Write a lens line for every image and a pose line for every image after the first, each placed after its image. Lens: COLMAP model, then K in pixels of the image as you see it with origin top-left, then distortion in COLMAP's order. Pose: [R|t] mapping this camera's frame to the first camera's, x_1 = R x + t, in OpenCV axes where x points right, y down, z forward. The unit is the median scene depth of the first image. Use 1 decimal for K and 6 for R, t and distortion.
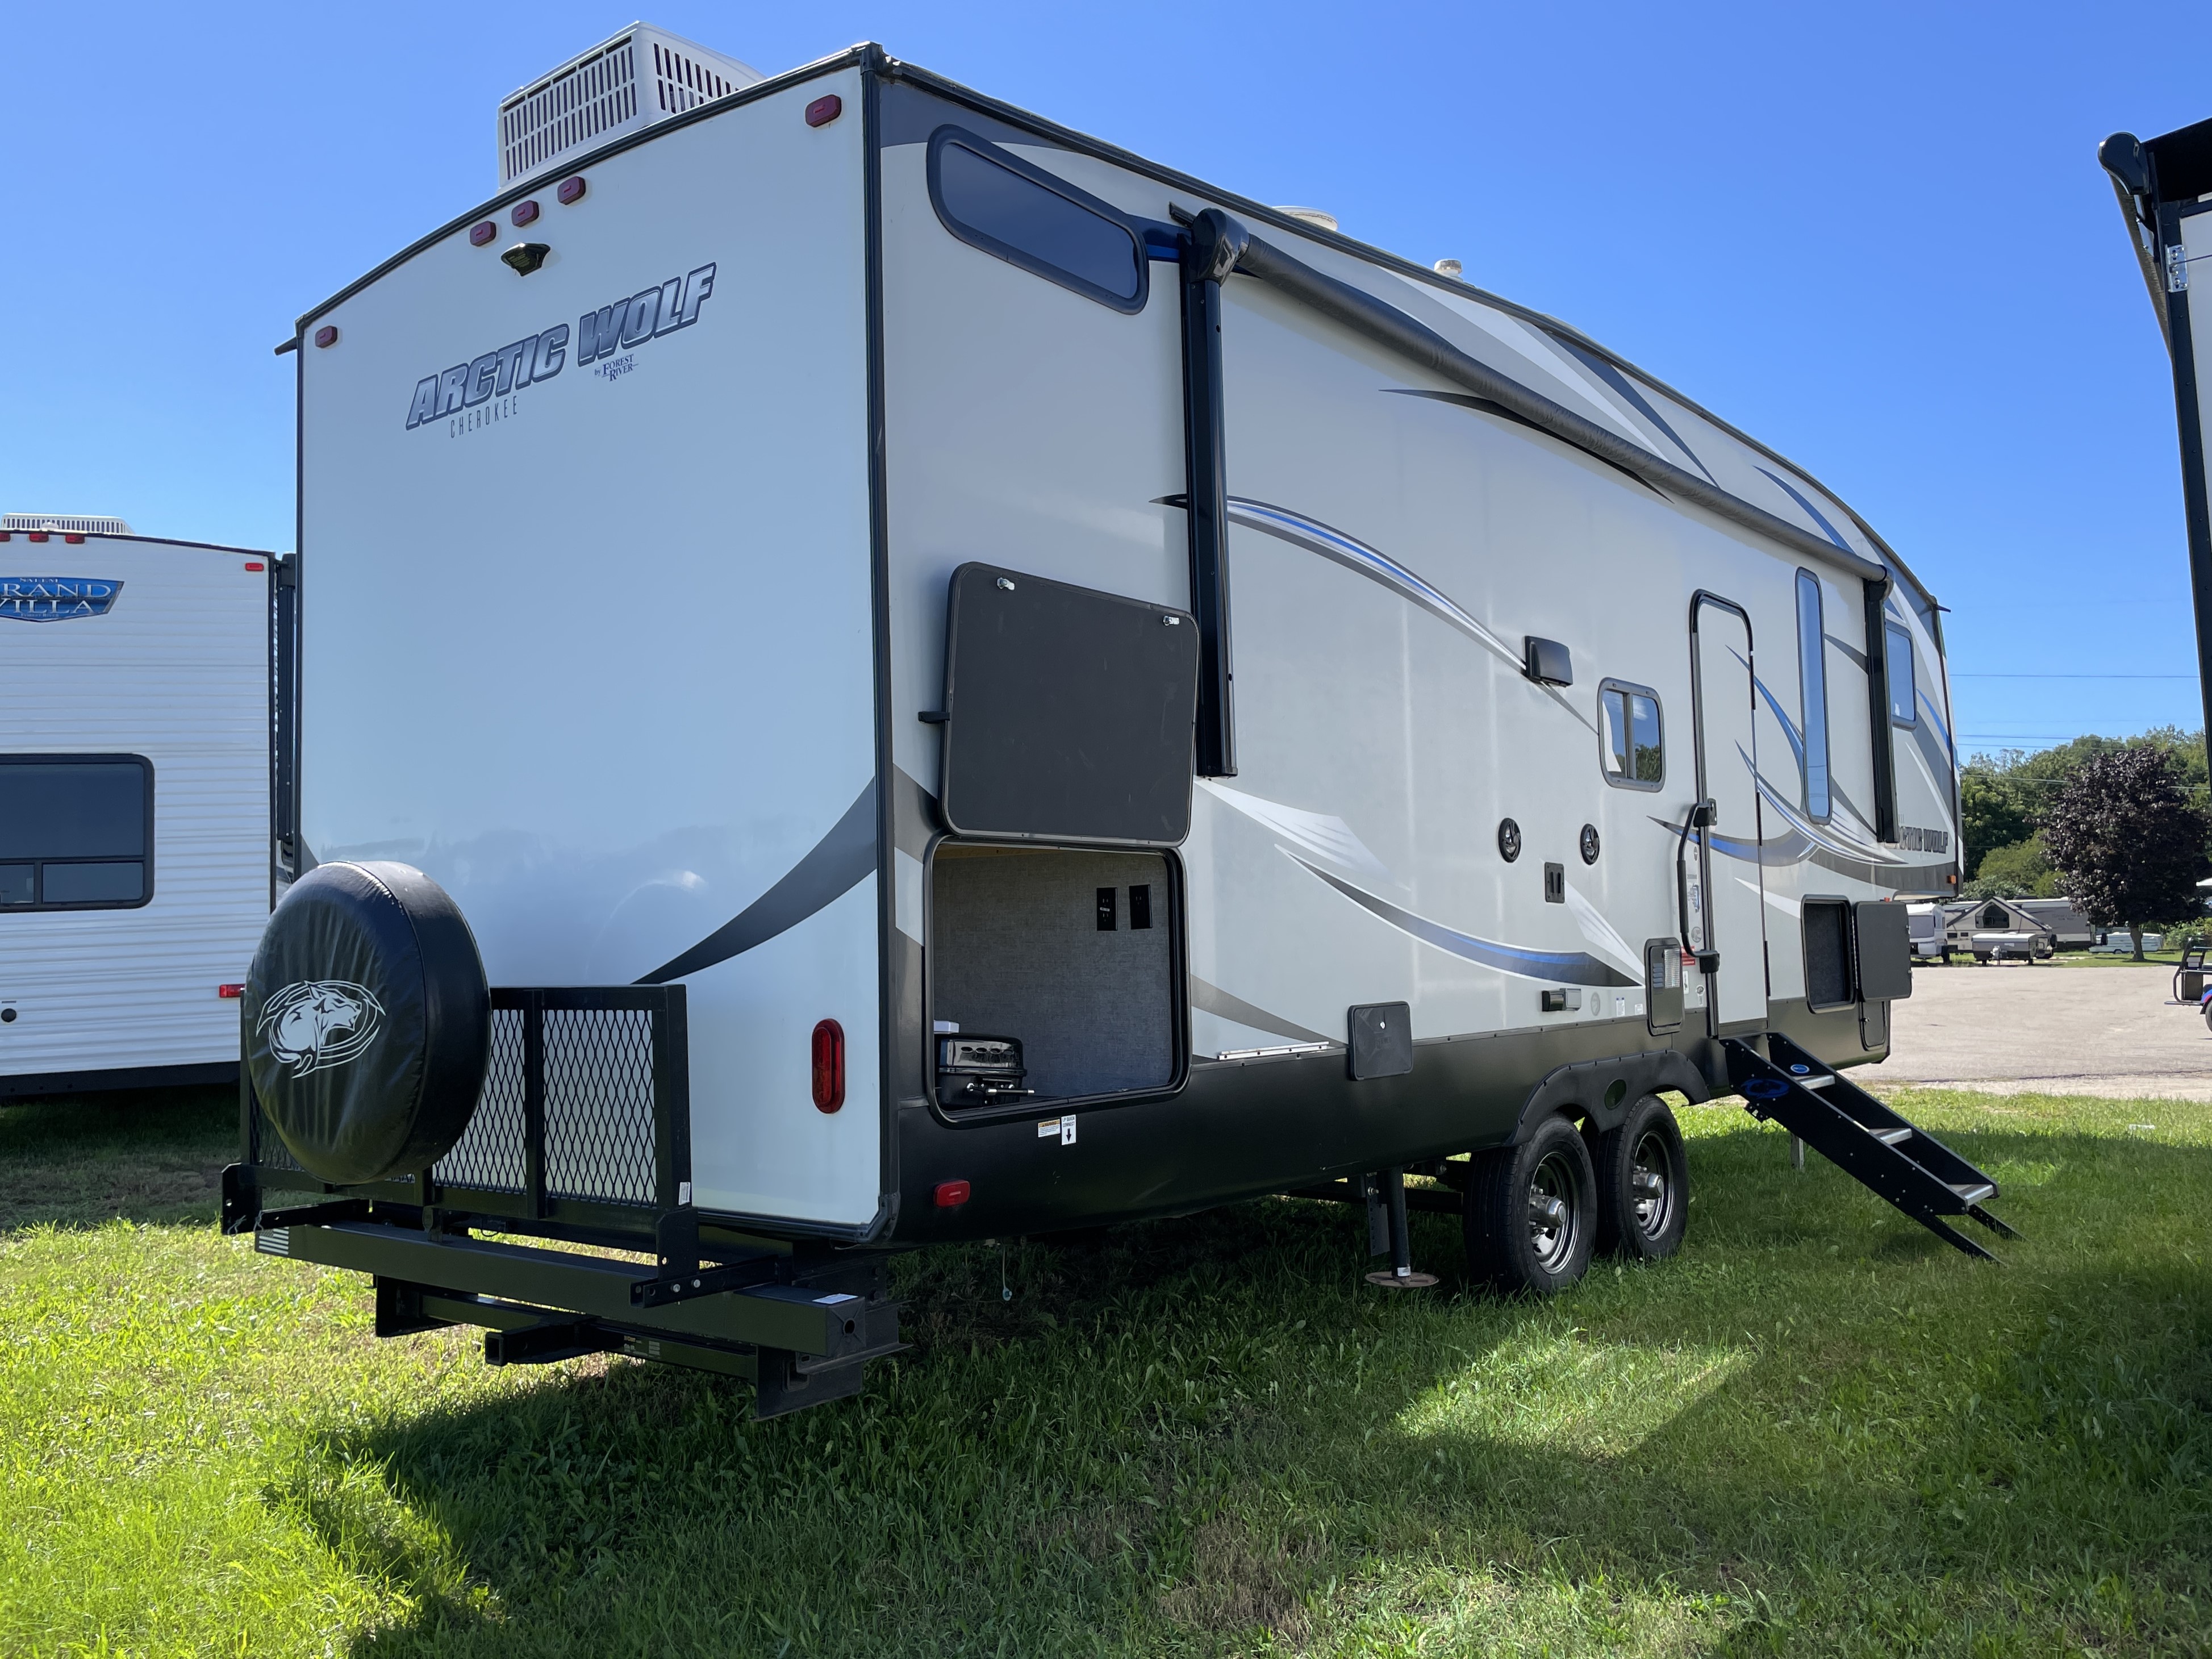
lens RADIAL K [[1739.3, 0, 1107.8], [0, 1739.3, 826.4], [0, 0, 1]] dist [0.062579, -0.080919]
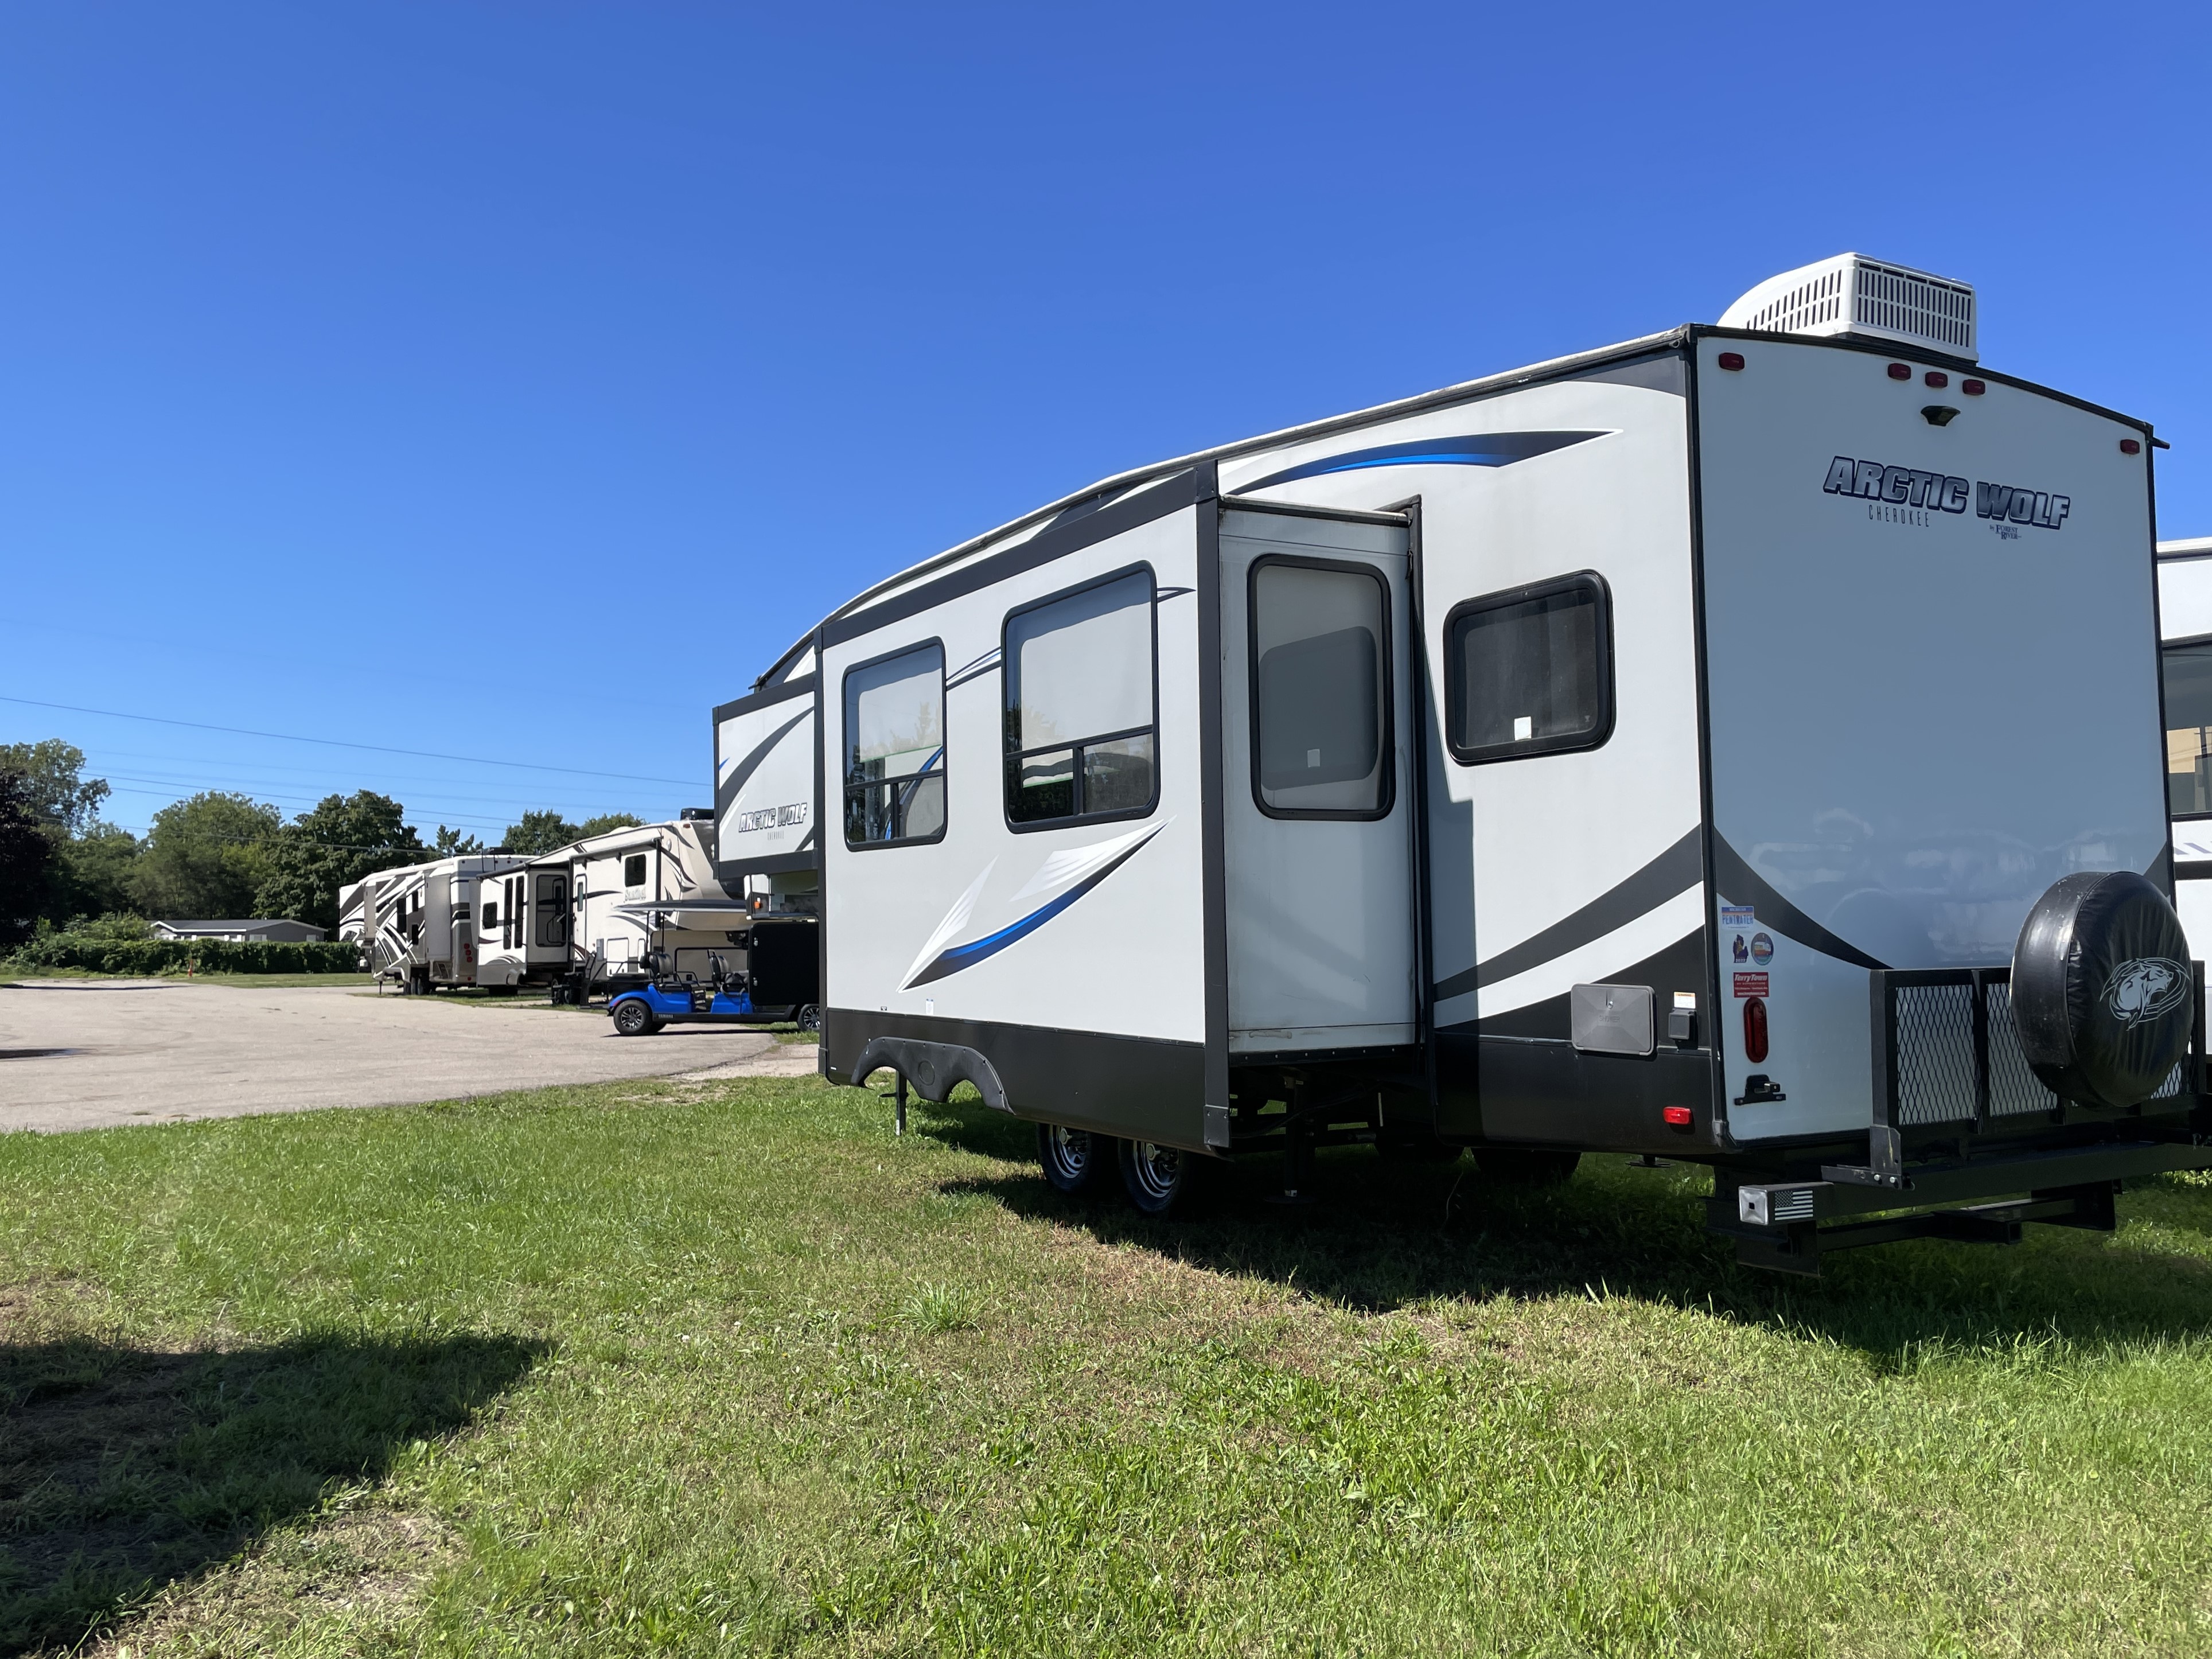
lens RADIAL K [[1739.1, 0, 1104.4], [0, 1739.1, 833.7], [0, 0, 1]] dist [0.062579, -0.080919]
pose [[0.362162, 0.064157, 0.929904, -1.821604], [-0.055509, 0.997342, -0.047191, 0.090188], [-0.930461, -0.034527, 0.364761, 1.125709]]
